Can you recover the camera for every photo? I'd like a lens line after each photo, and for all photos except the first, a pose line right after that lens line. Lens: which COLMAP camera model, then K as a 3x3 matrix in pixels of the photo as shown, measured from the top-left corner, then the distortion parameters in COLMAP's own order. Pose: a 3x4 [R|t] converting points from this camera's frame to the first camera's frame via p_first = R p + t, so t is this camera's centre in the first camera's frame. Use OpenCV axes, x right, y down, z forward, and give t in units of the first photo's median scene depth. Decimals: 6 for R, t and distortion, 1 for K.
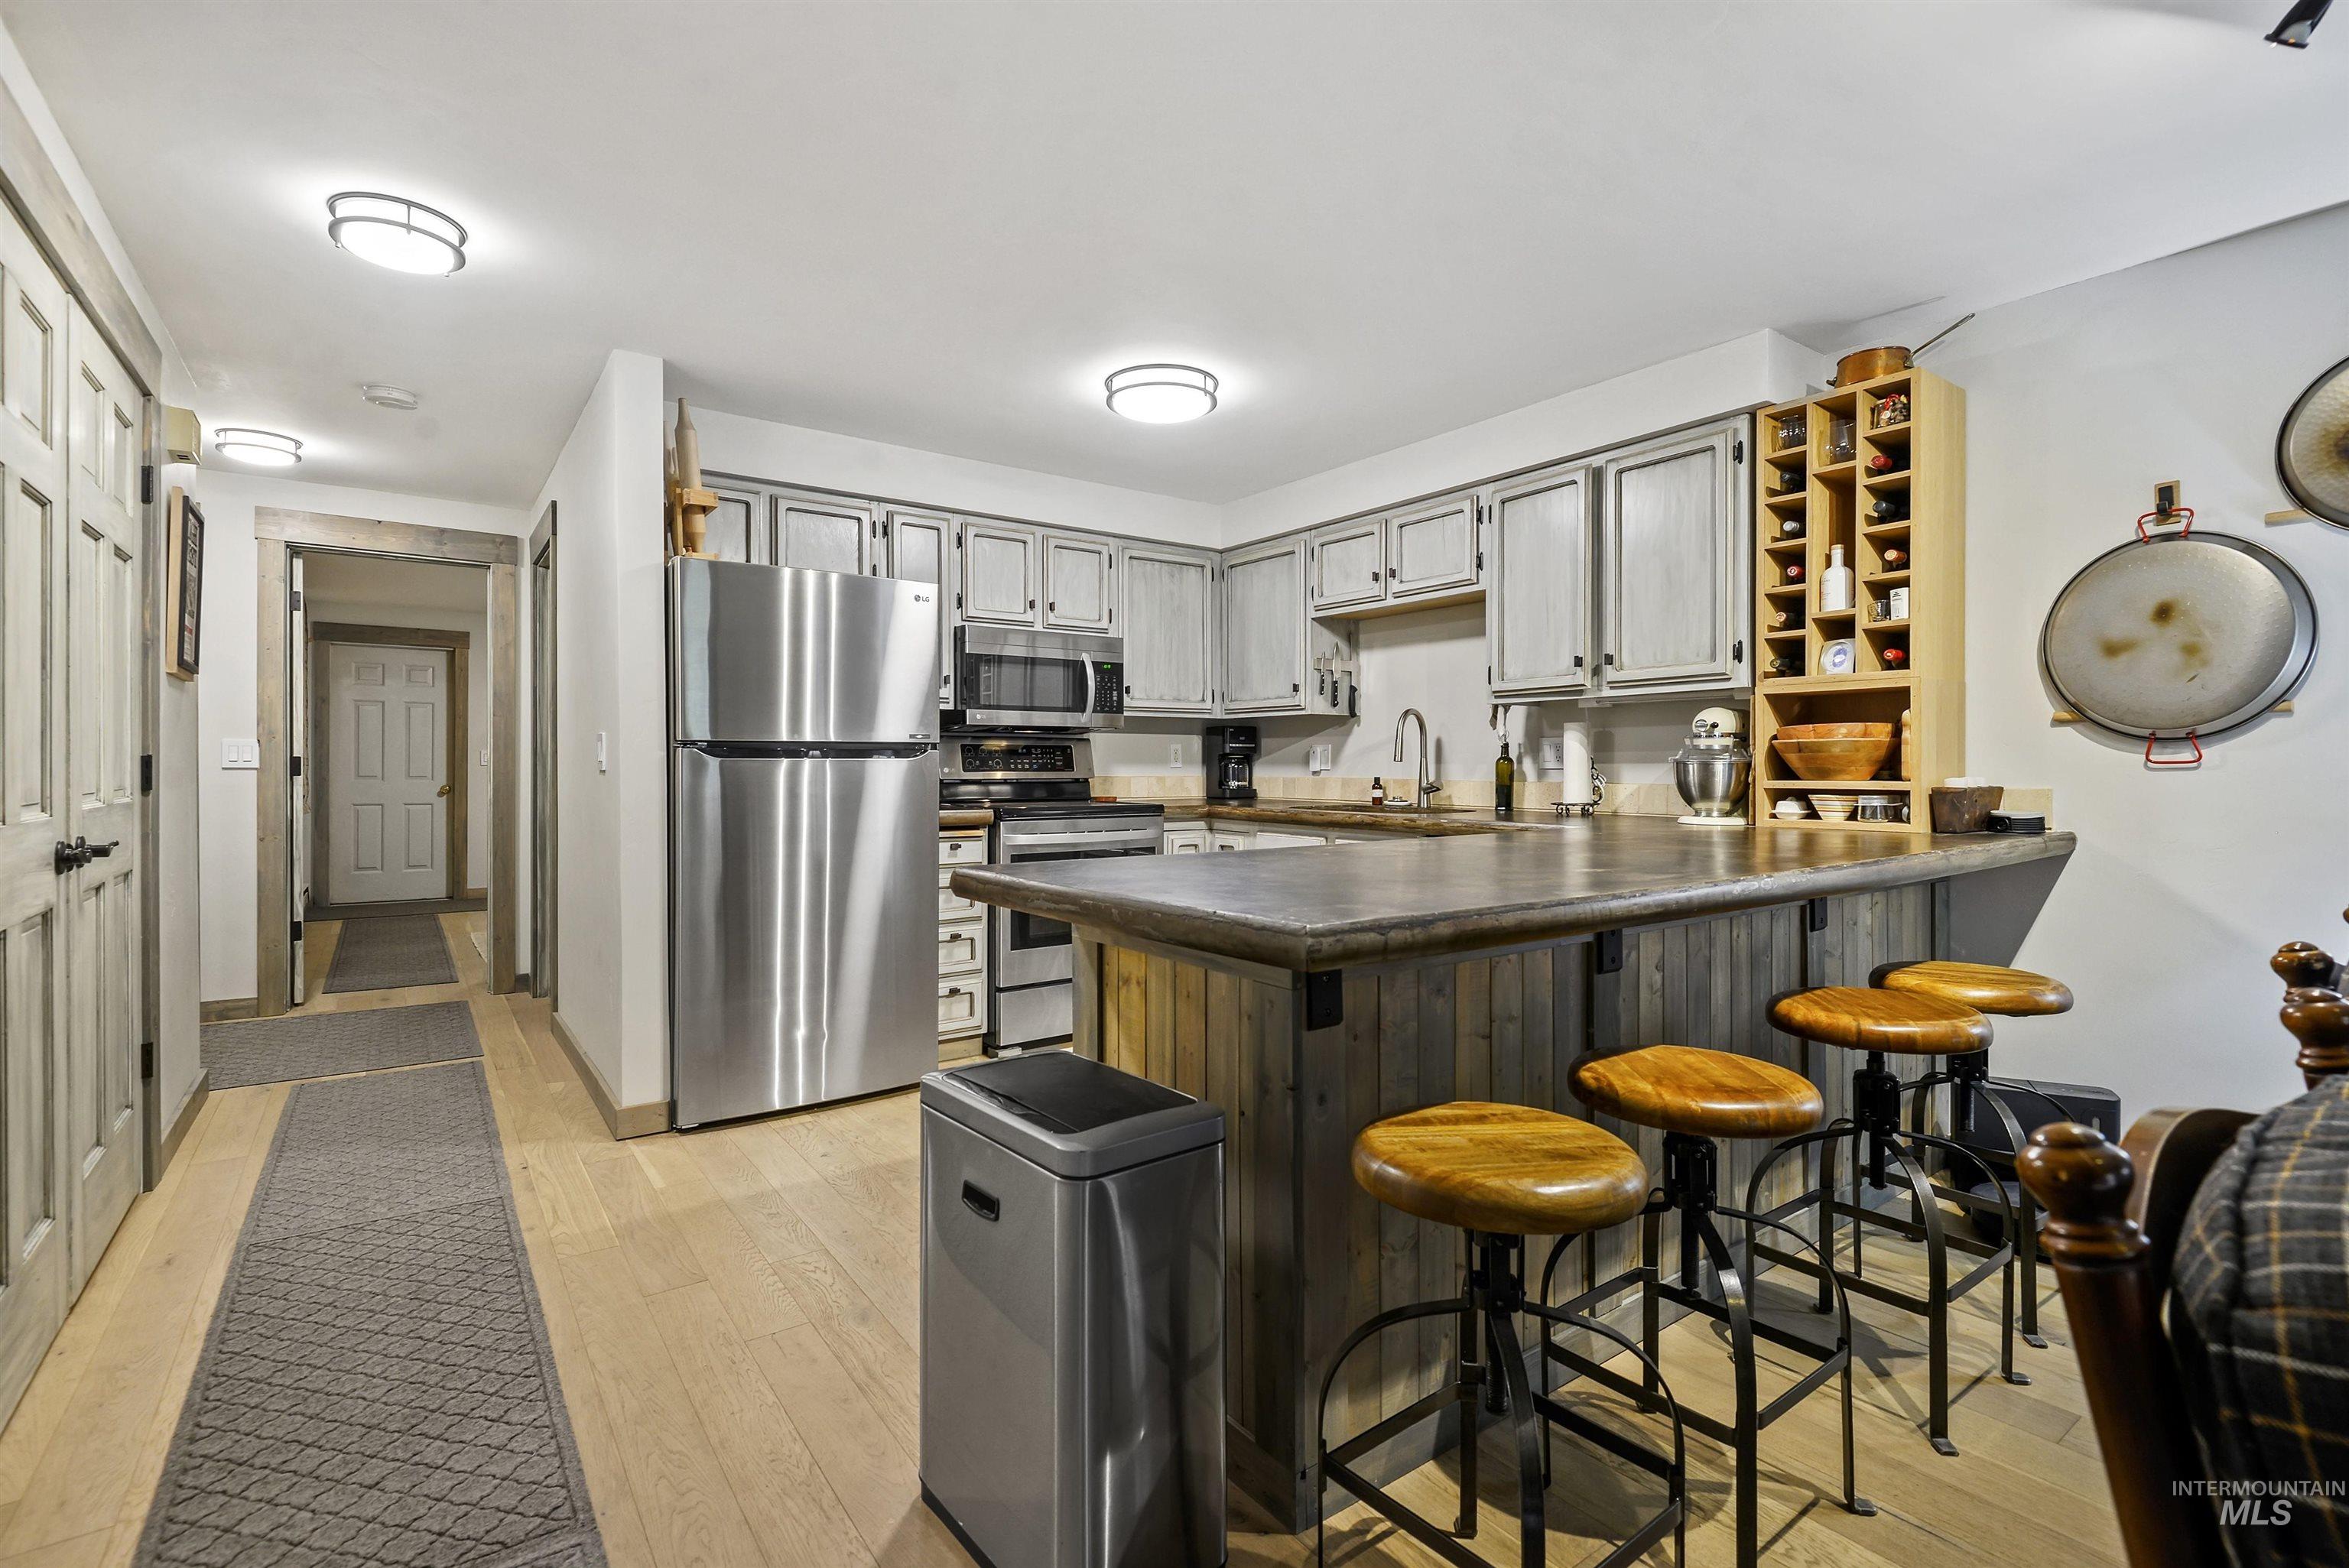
lens RADIAL K [[1082.9, 0, 1167.4], [0, 1082.9, 769.8], [0, 0, 1]] dist [0.020218, -0.014670]
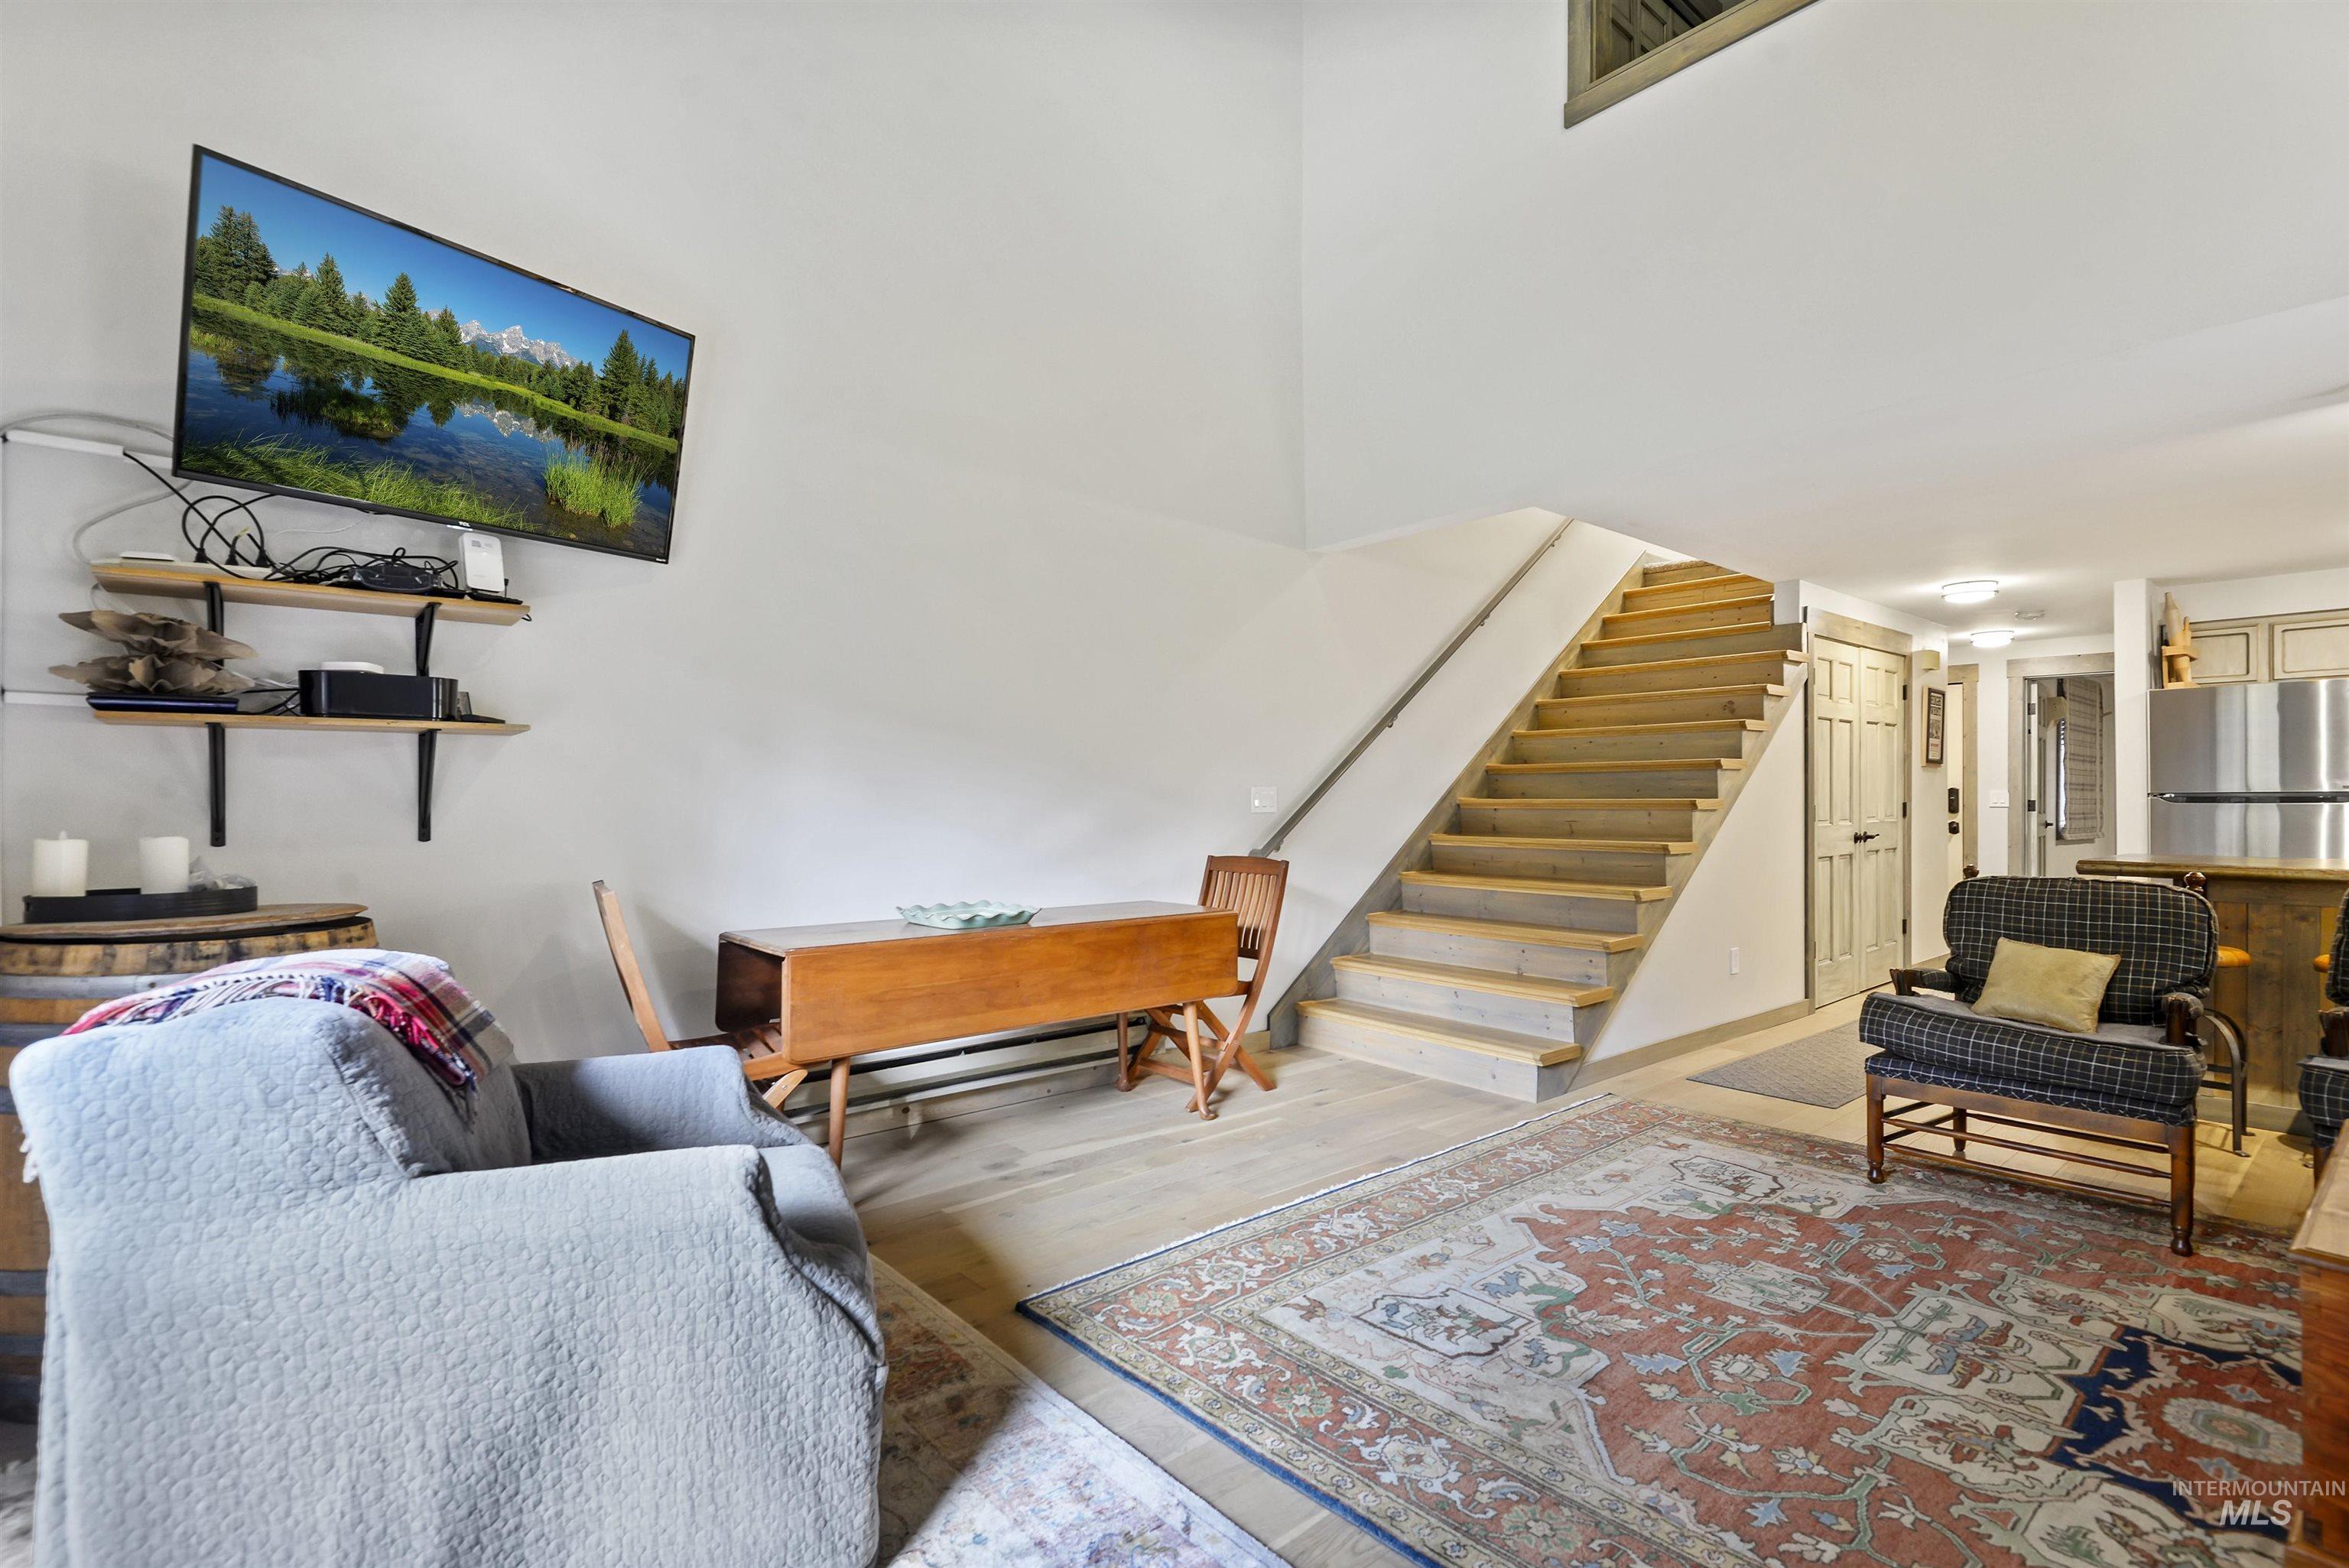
lens RADIAL K [[1082.9, 0, 1154.4], [0, 1082.9, 781.9], [0, 0, 1]] dist [0.020218, -0.014670]
pose [[0.078525, -0.017599, -0.996757, 0.858939], [-0.003154, 0.999835, -0.017902, -0.007215], [0.996907, 0.004550, 0.078456, -0.541121]]
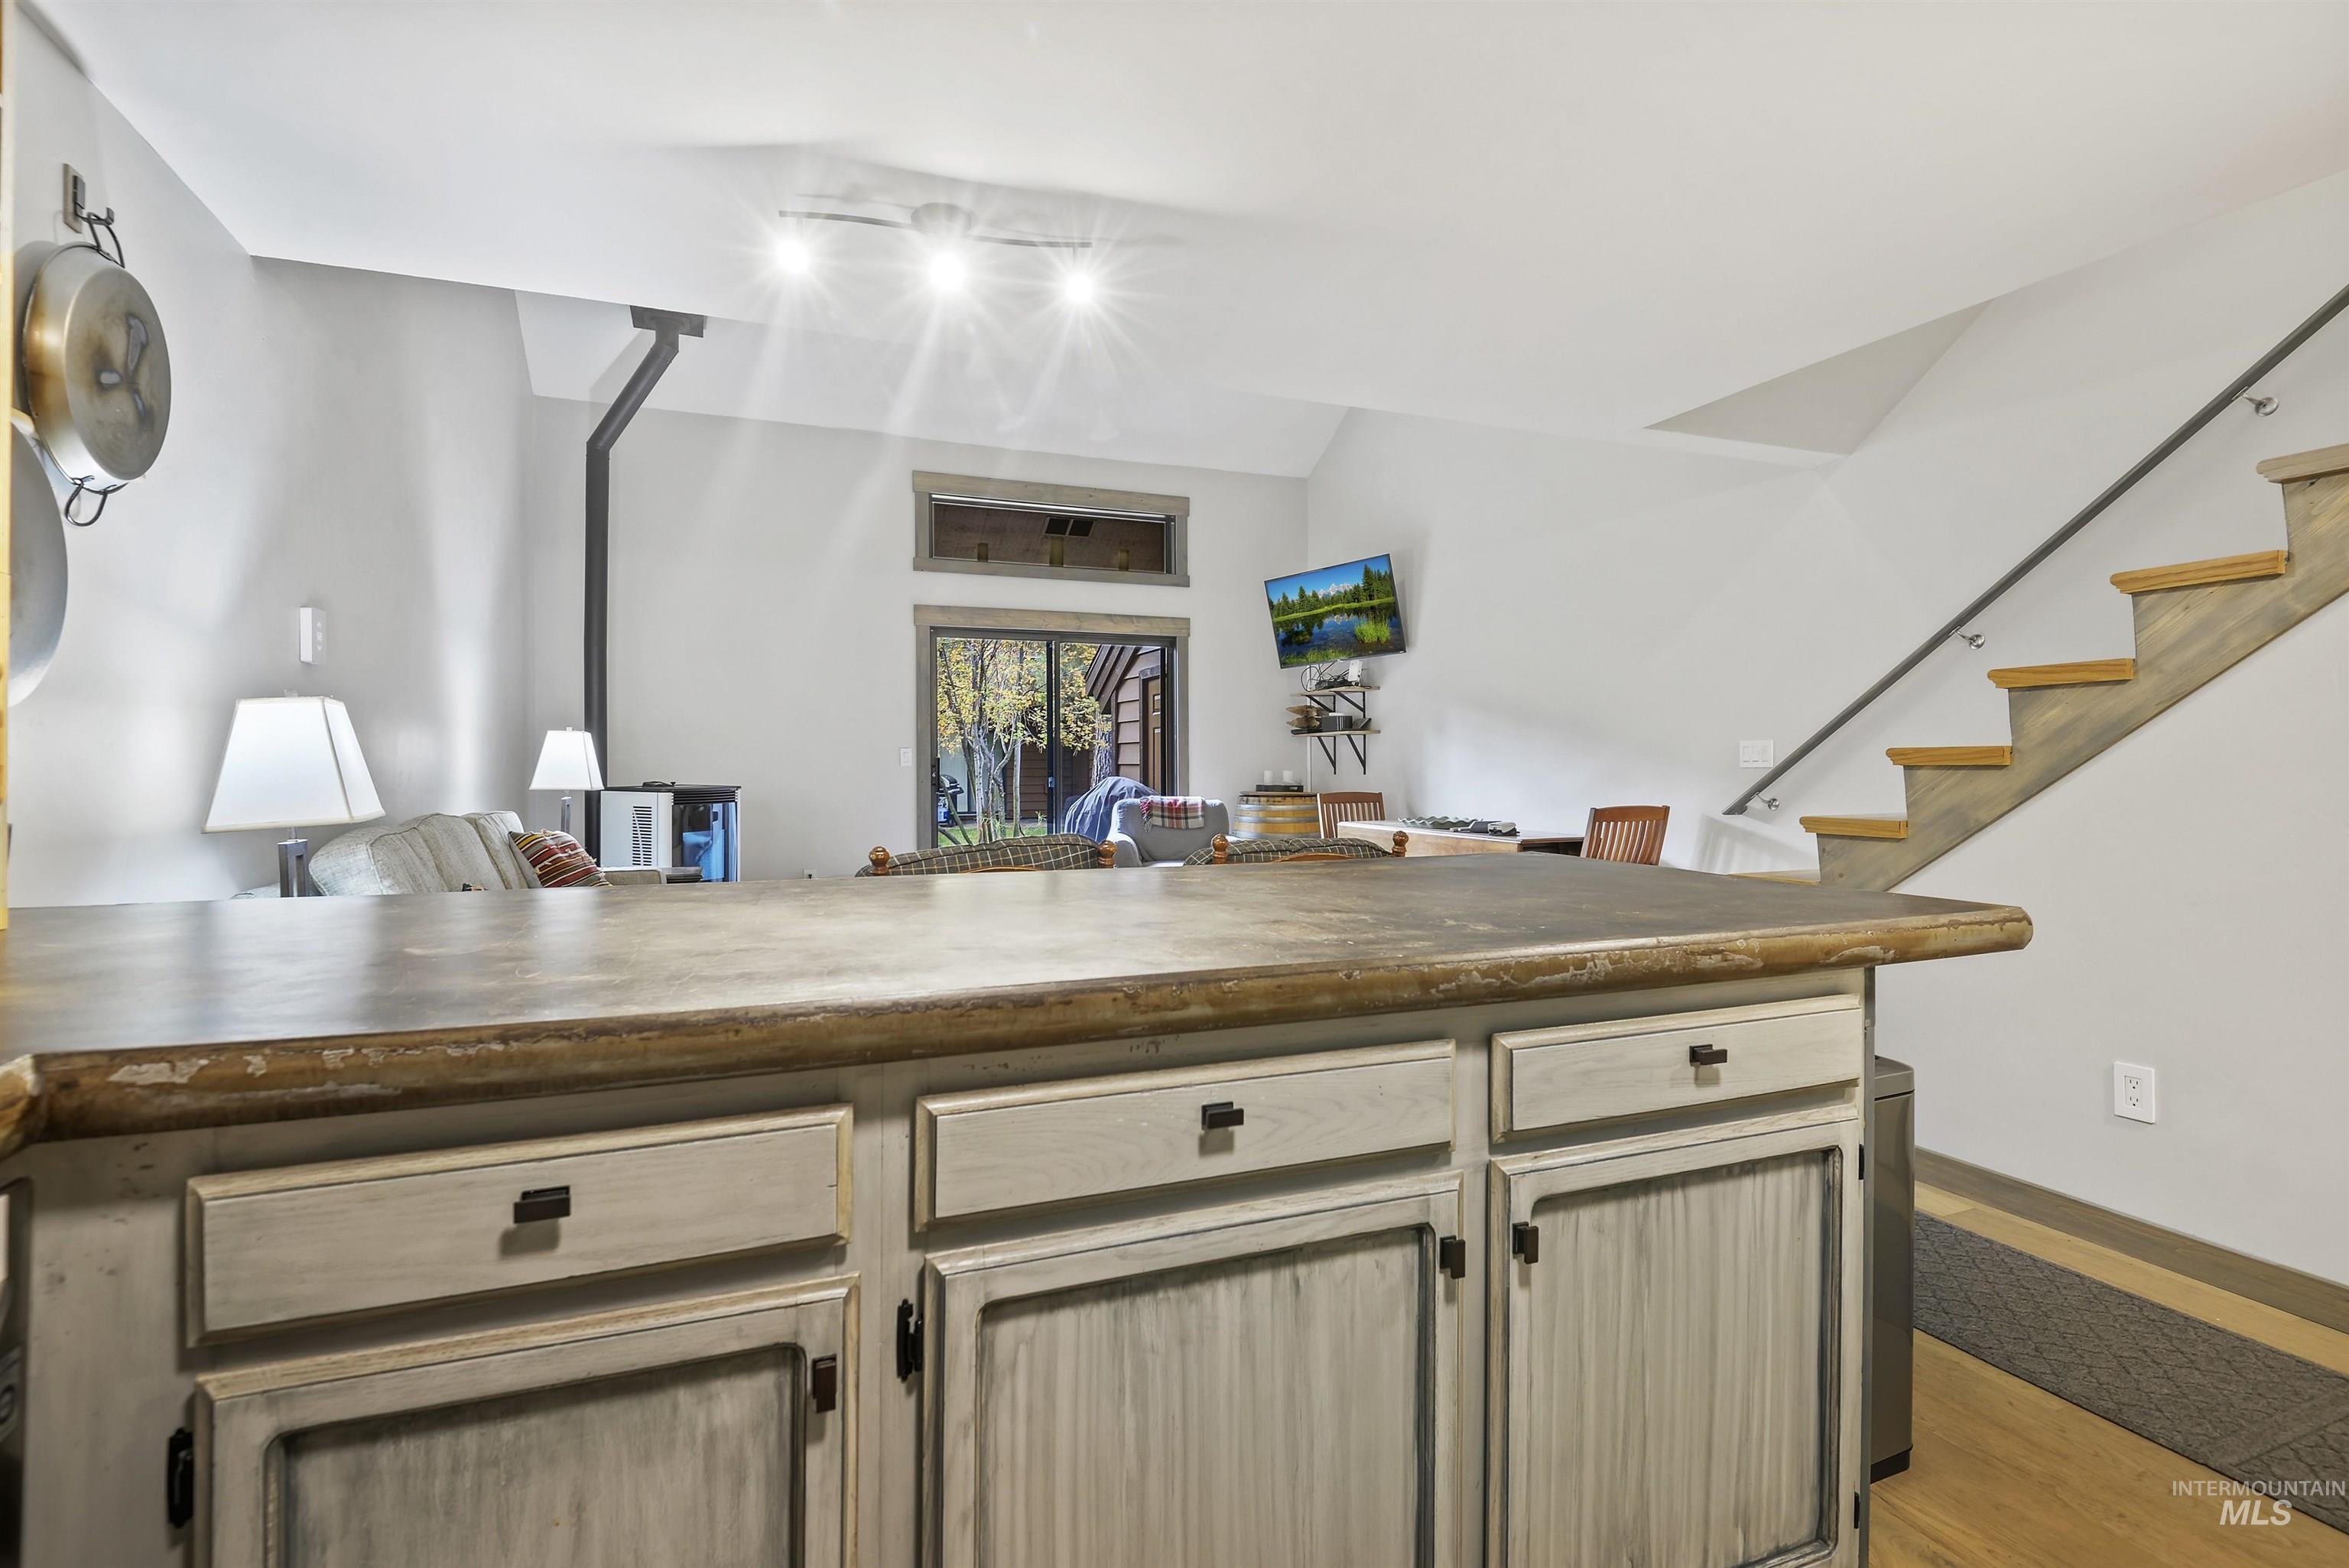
lens RADIAL K [[1082.9, 0, 1138.2], [0, 1082.9, 781.7], [0, 0, 1]] dist [0.020218, -0.014670]
pose [[-0.969632, 0.000544, 0.244569, 0.107818], [0.005152, 0.999821, 0.018199, -0.004806], [-0.244515, 0.018907, -0.969461, 0.825775]]
